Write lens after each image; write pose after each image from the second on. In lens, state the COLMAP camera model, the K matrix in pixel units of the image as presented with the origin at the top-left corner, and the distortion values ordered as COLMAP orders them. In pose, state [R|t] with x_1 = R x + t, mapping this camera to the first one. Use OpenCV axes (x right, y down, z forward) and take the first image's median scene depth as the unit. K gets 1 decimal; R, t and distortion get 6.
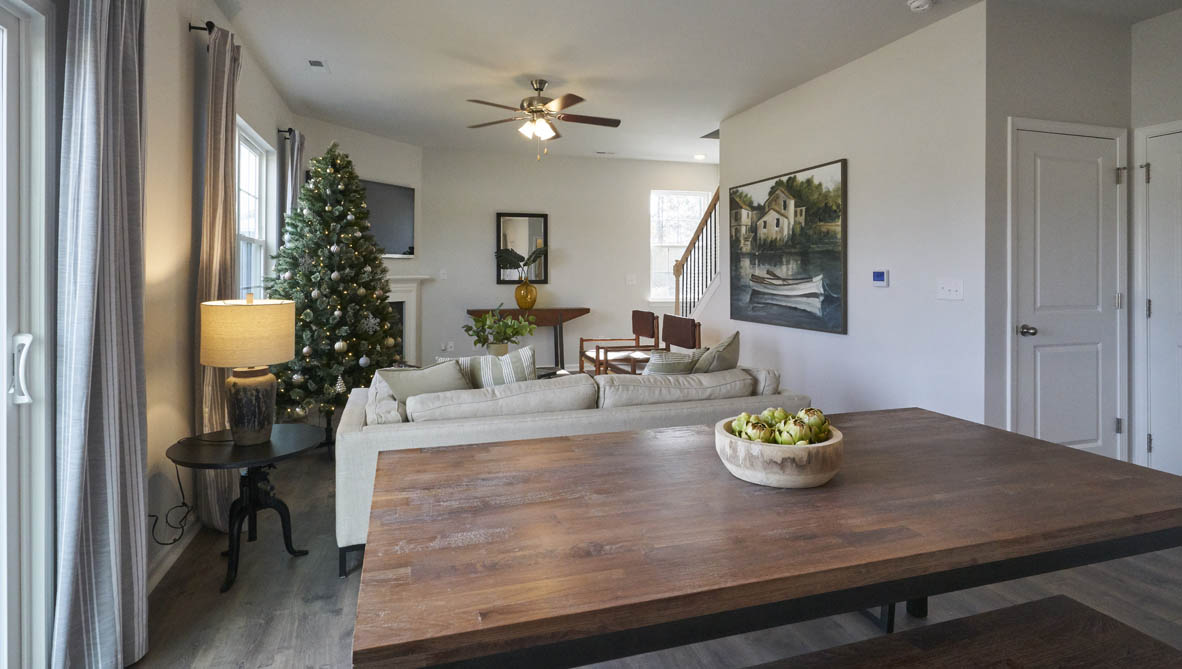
lens RADIAL K [[613.5, 0, 588.3], [0, 613.5, 267.6], [0, 0, 1]] dist [0.002527, -0.000065]
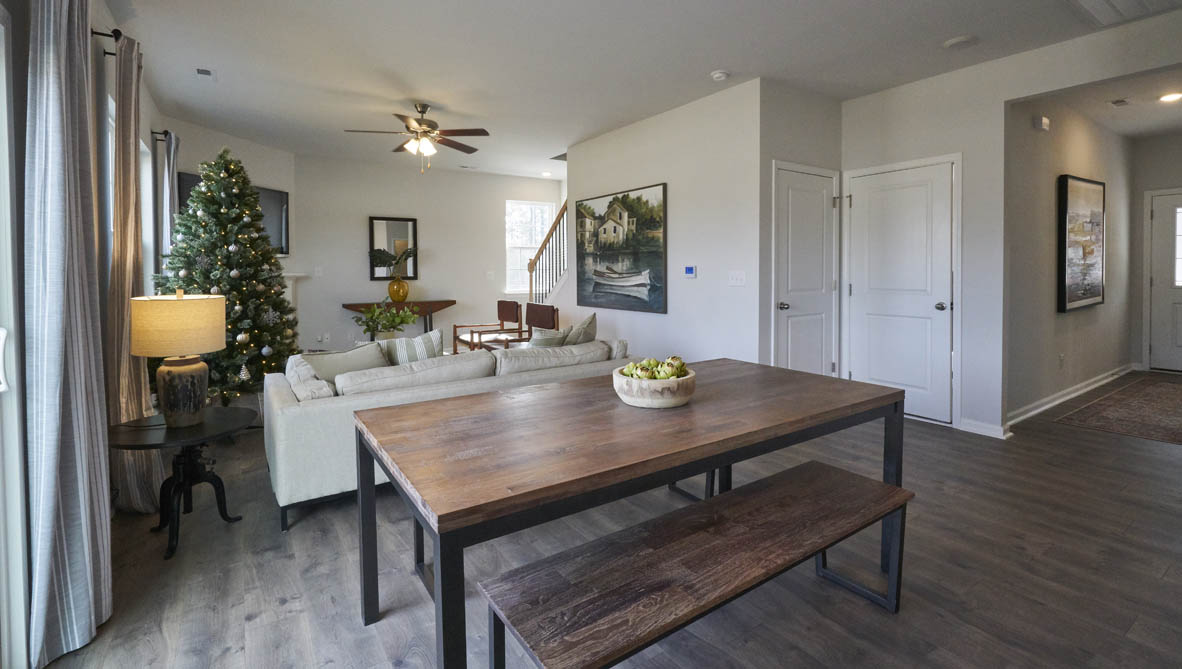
lens RADIAL K [[529.8, 0, 587.3], [0, 529.8, 278.0], [0, 0, 1]] dist [-0.001603, 0.000702]
pose [[0.958962, -0.011178, 0.283315, -0.067258], [0.004560, 0.999701, 0.024005, 0.001583], [-0.283498, -0.021728, 0.958727, -0.058579]]
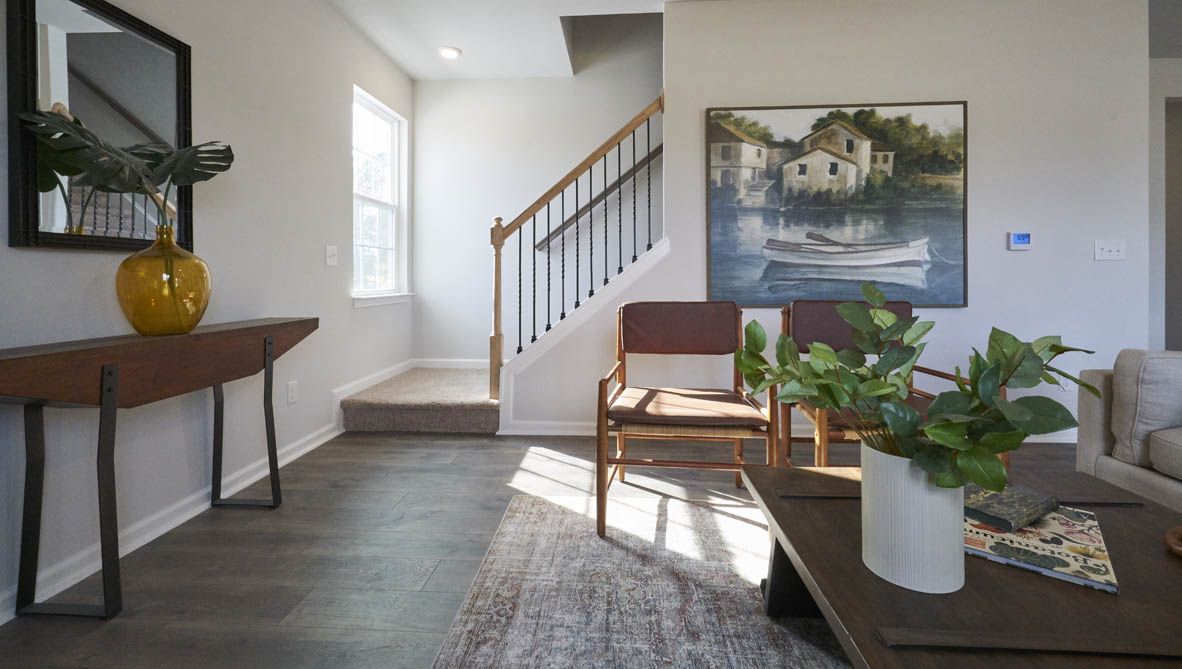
lens RADIAL K [[528.4, 0, 590.3], [0, 528.4, 283.6], [0, 0, 1]] dist [-0.000564, -0.000077]
pose [[0.356216, -0.015327, 0.934278, -0.410236], [-0.002654, 0.999845, 0.017414, 0.057546], [-0.934400, -0.008683, 0.356120, 1.092407]]
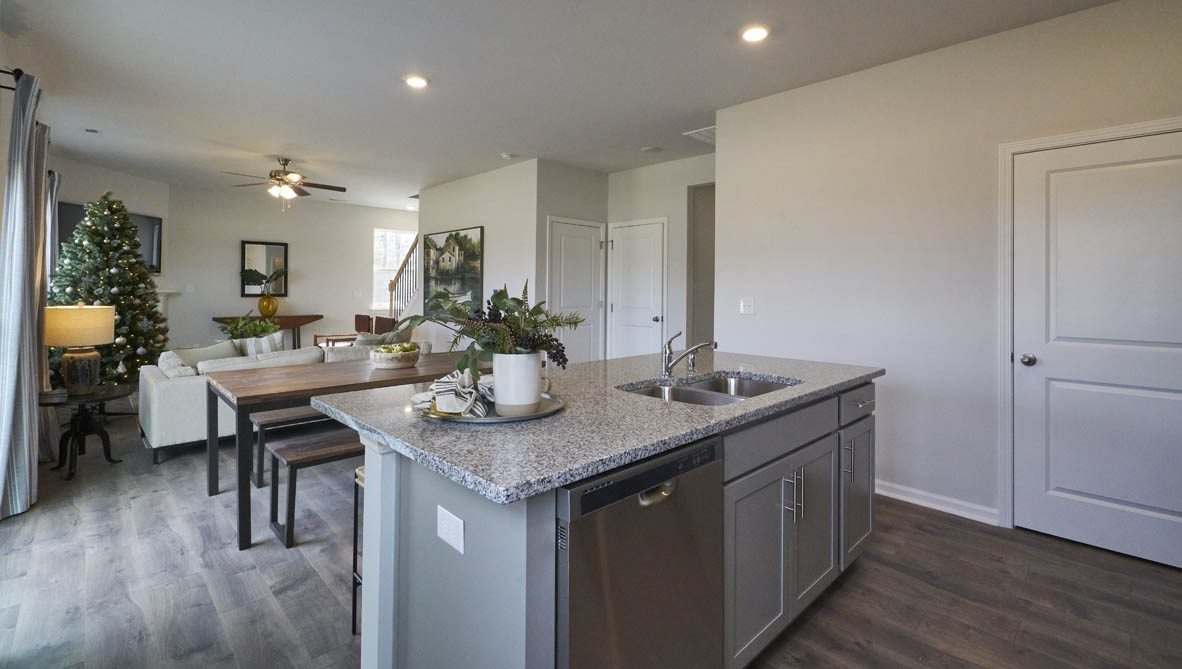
lens RADIAL K [[528.4, 0, 590.3], [0, 528.4, 283.6], [0, 0, 1]] dist [-0.000564, -0.000077]
pose [[0.894531, 0.010847, 0.446875, 0.013138], [-0.010734, 0.999939, -0.002784, -0.008566], [-0.446878, -0.002306, 0.894592, -0.457457]]
